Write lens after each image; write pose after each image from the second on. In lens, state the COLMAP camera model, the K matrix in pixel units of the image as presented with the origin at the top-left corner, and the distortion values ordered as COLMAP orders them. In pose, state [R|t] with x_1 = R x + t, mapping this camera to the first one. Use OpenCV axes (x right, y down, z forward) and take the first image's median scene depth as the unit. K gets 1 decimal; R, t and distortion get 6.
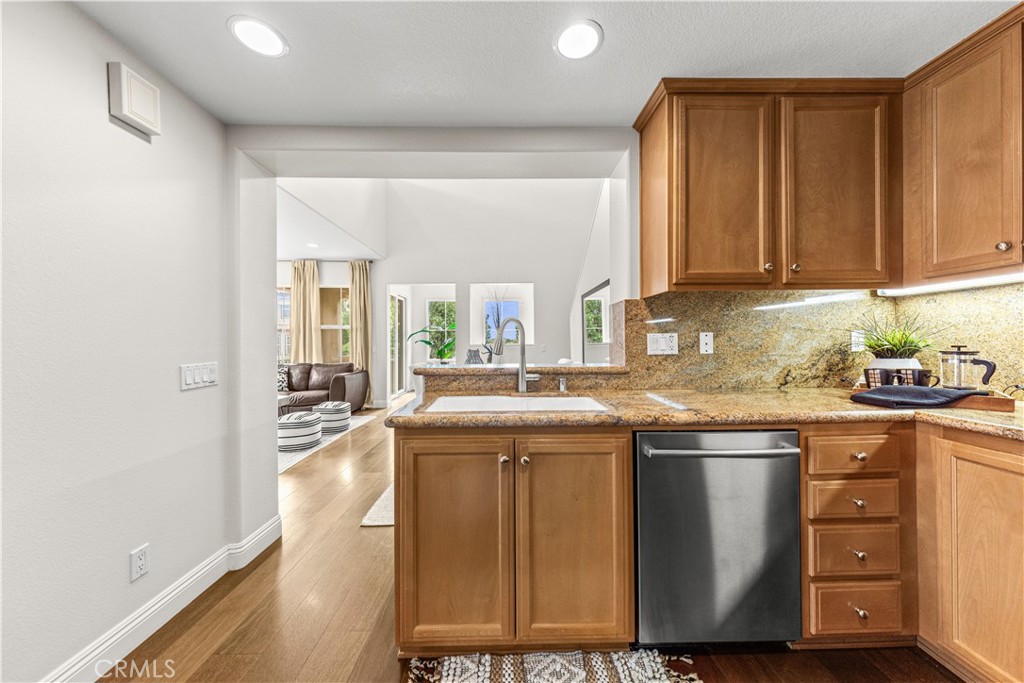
lens RADIAL K [[352.2, 0, 506.0], [0, 352.2, 342.5], [0, 0, 1]] dist [0.006193, -0.000722]
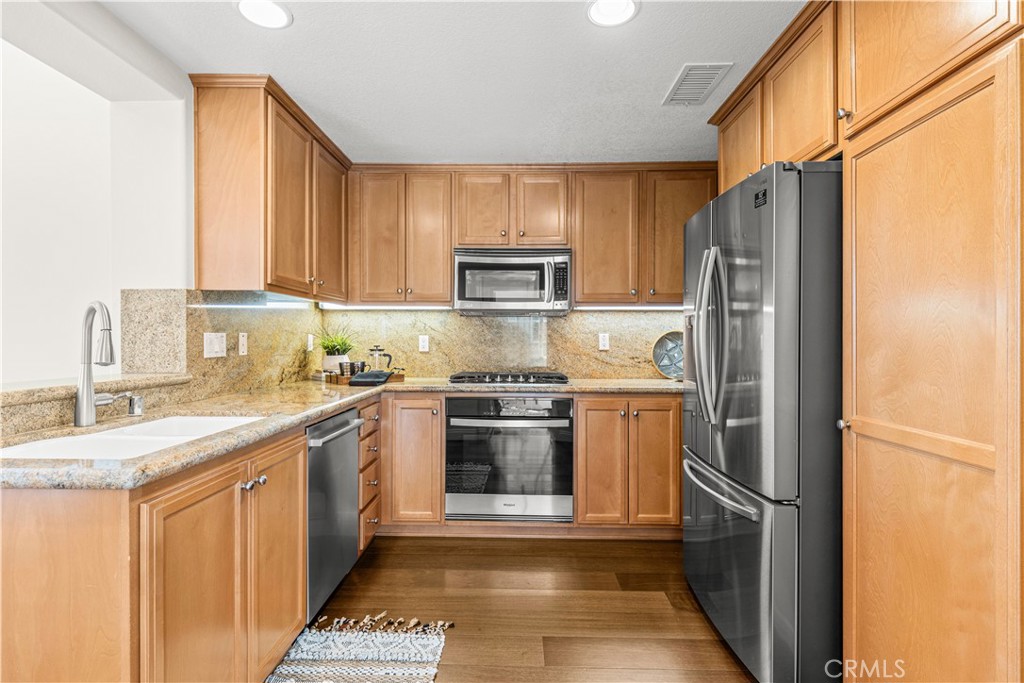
lens RADIAL K [[496.3, 0, 506.6], [0, 496.3, 345.0], [0, 0, 1]] dist [0.003277, -0.004842]
pose [[0.044841, -0.002052, 0.998992, -0.905411], [0.000009, 0.999998, 0.002054, 0.001296], [-0.998994, -0.000083, 0.044841, 0.276258]]
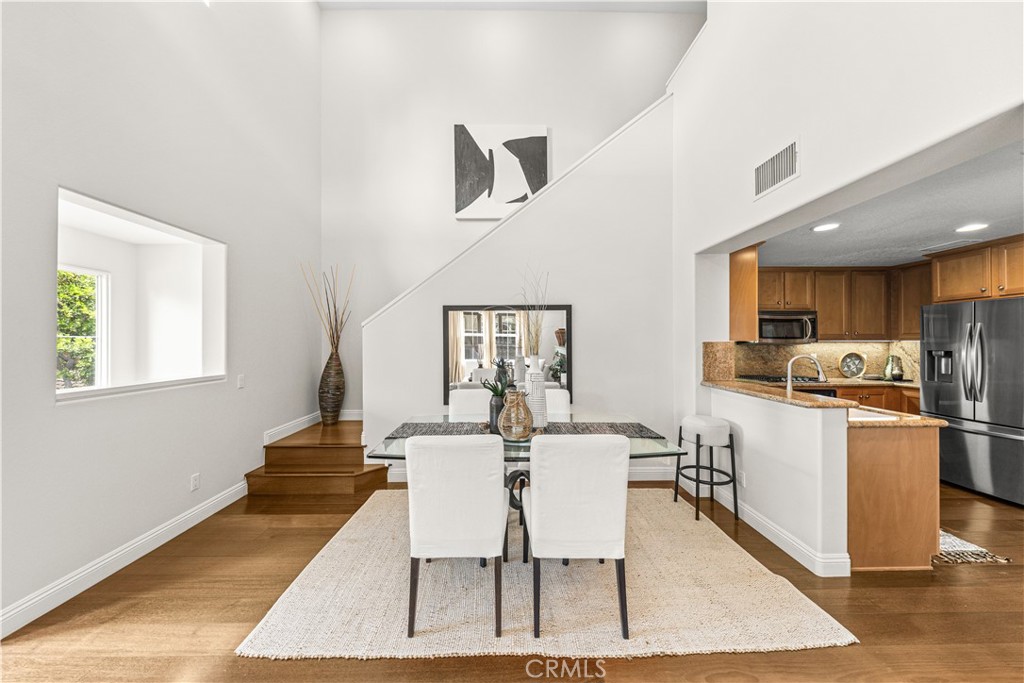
lens RADIAL K [[352.2, 0, 518.9], [0, 352.2, 343.6], [0, 0, 1]] dist [0.006193, -0.000722]
pose [[0.007216, 0.008105, 0.999941, -1.662071], [0.006444, 0.999946, -0.008152, -0.126078], [-0.999953, 0.006502, 0.007164, 2.428536]]
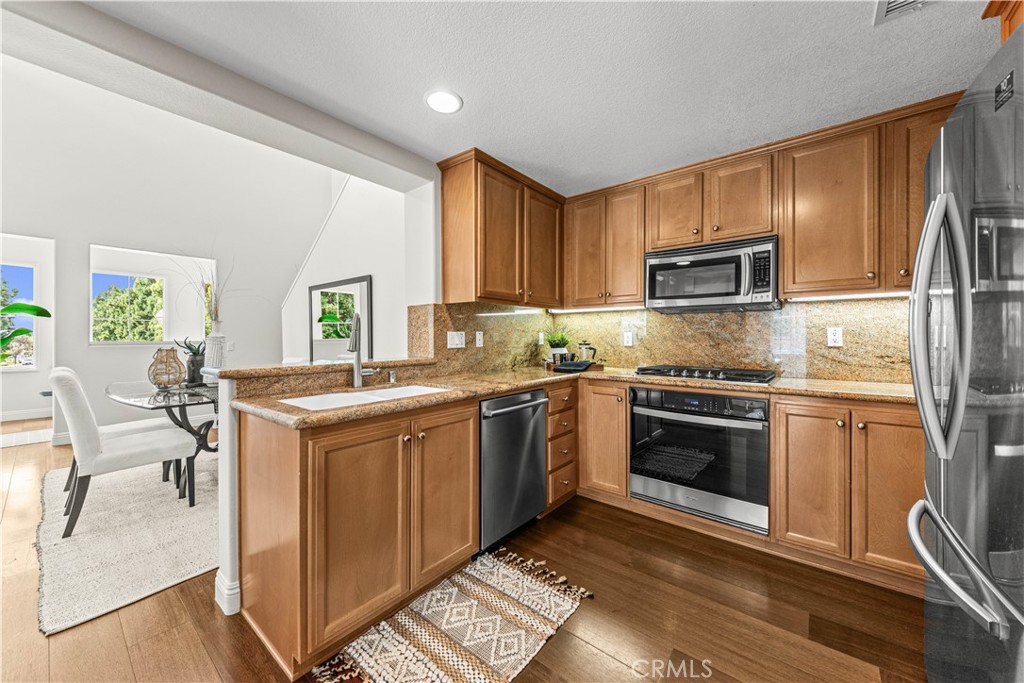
lens RADIAL K [[372.6, 0, 506.2], [0, 372.6, 338.8], [0, 0, 1]] dist [0.003554, -0.003336]
pose [[0.651478, 0.002744, 0.758663, -0.577902], [-0.000964, 0.999996, -0.002789, 0.003996], [-0.758667, 0.001086, 0.651477, -0.041508]]
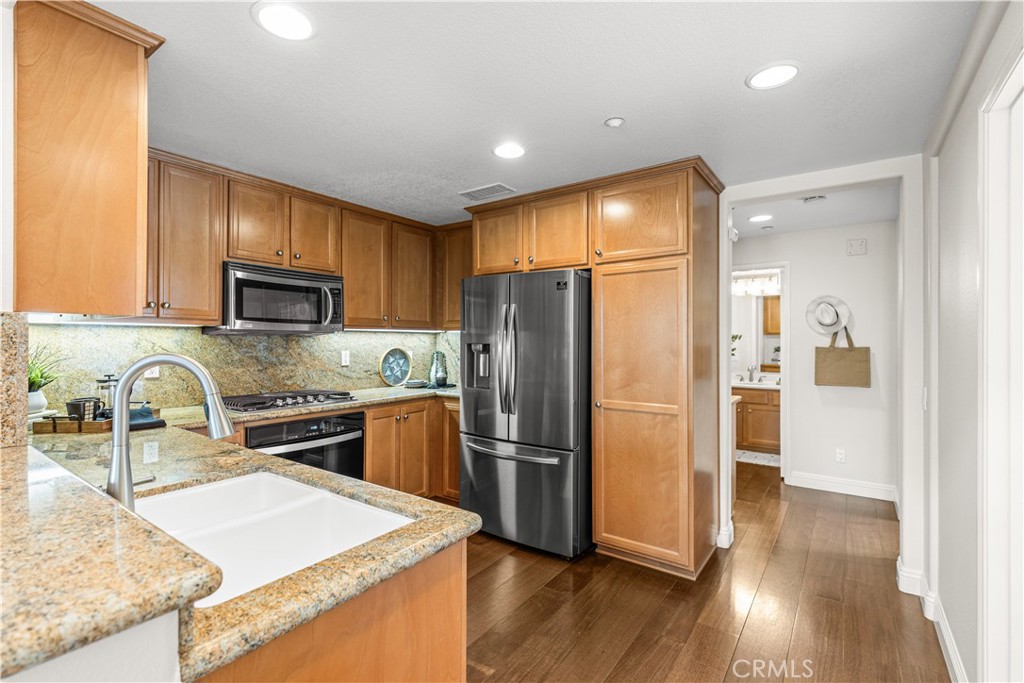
lens RADIAL K [[463.0, 0, 511.3], [0, 463.0, 338.1], [0, 0, 1]] dist [0.000331, -0.000153]
pose [[-0.798089, 0.006637, 0.602503, -0.743829], [0.003702, 0.999974, -0.006111, -0.095097], [-0.602528, -0.002647, -0.798093, 1.322881]]
